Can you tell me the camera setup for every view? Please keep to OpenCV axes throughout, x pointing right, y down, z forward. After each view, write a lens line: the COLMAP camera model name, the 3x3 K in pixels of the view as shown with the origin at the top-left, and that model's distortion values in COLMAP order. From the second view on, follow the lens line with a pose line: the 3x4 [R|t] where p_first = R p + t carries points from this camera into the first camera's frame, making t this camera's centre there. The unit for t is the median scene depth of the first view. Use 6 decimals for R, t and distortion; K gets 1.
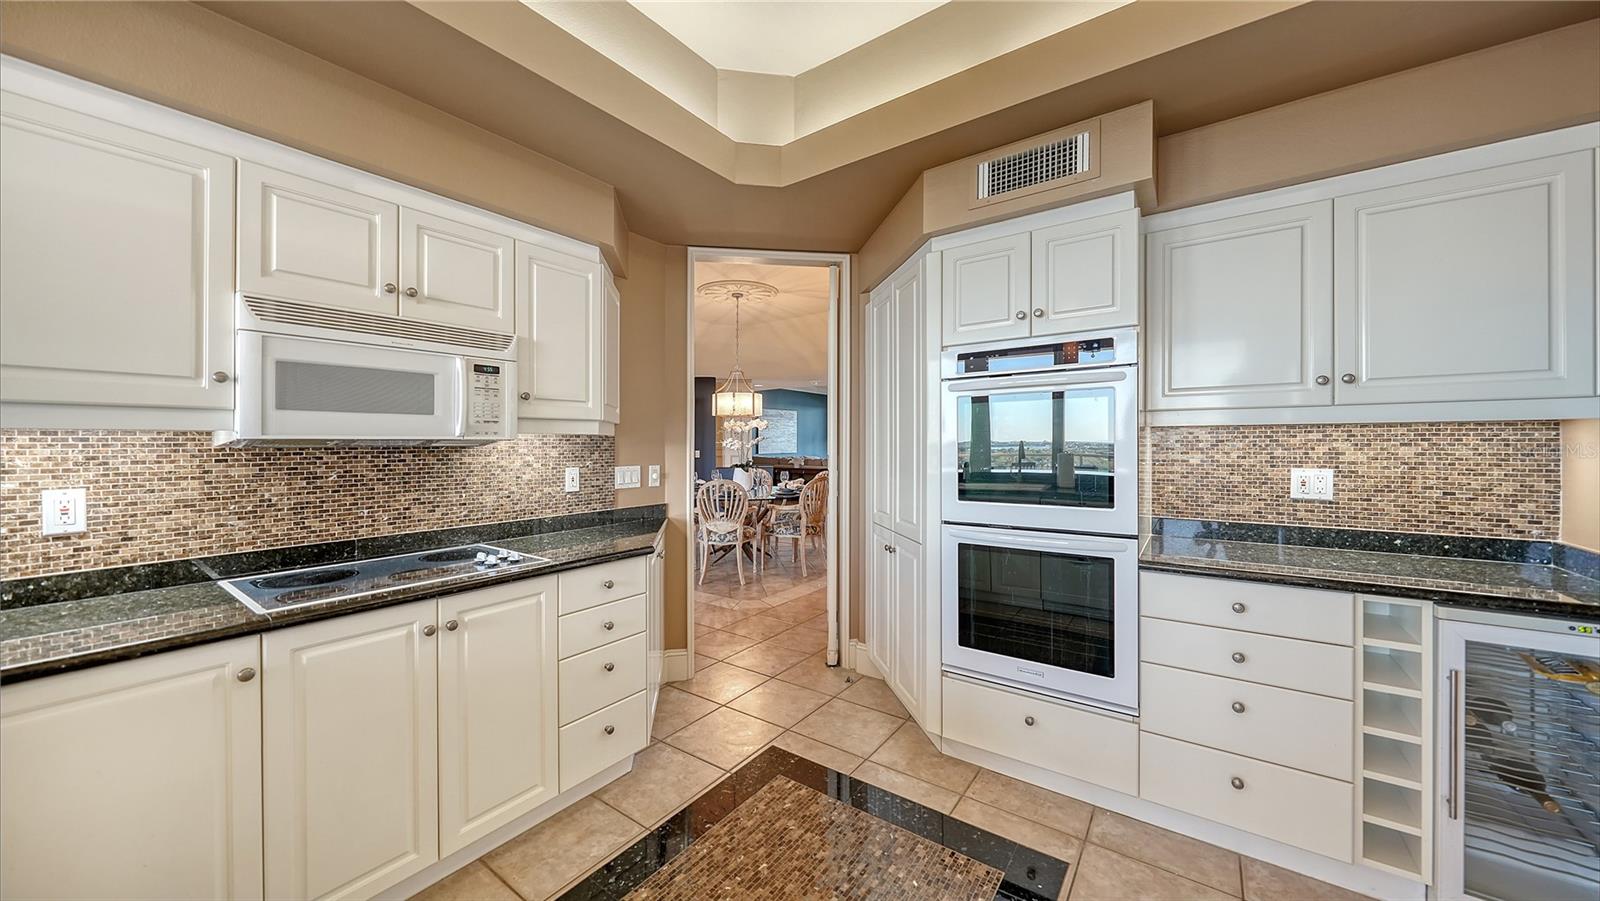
lens RADIAL K [[555.9, 0, 804.0], [0, 555.9, 444.7], [0, 0, 1]] dist [-0.000196, -0.000020]
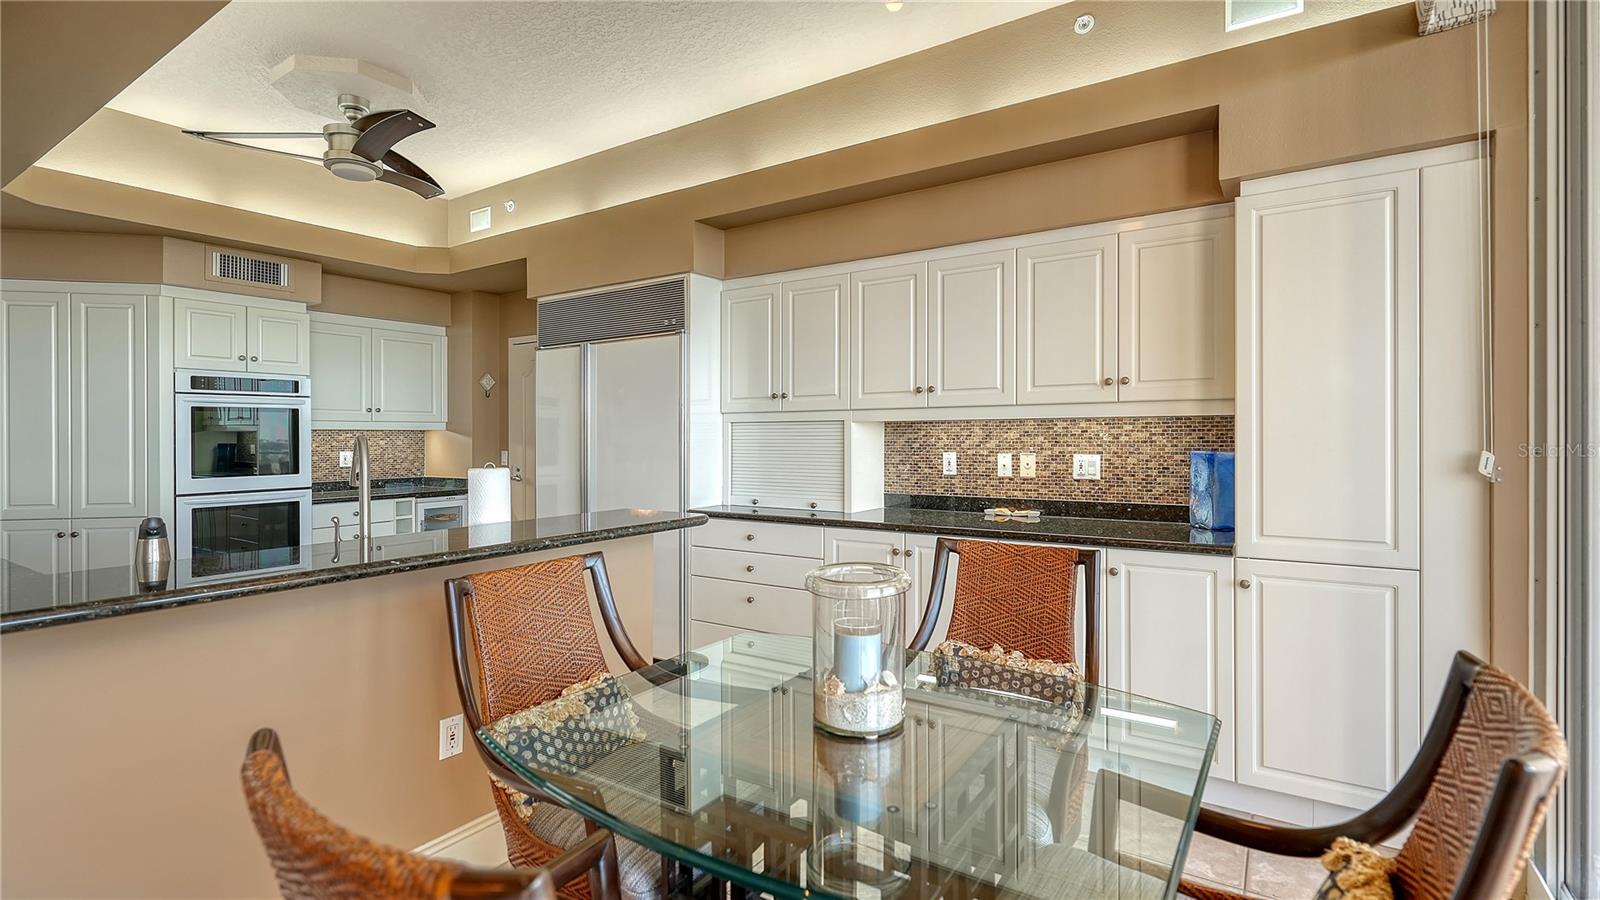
lens RADIAL K [[736.0, 0, 794.1], [0, 736.0, 441.0], [0, 0, 1]] dist [-0.011657, -0.001277]
pose [[-0.025466, -0.001560, 0.999674, -0.348665], [0.009098, 0.999957, 0.001792, 0.003012], [-0.999634, 0.009141, -0.025451, -0.105050]]
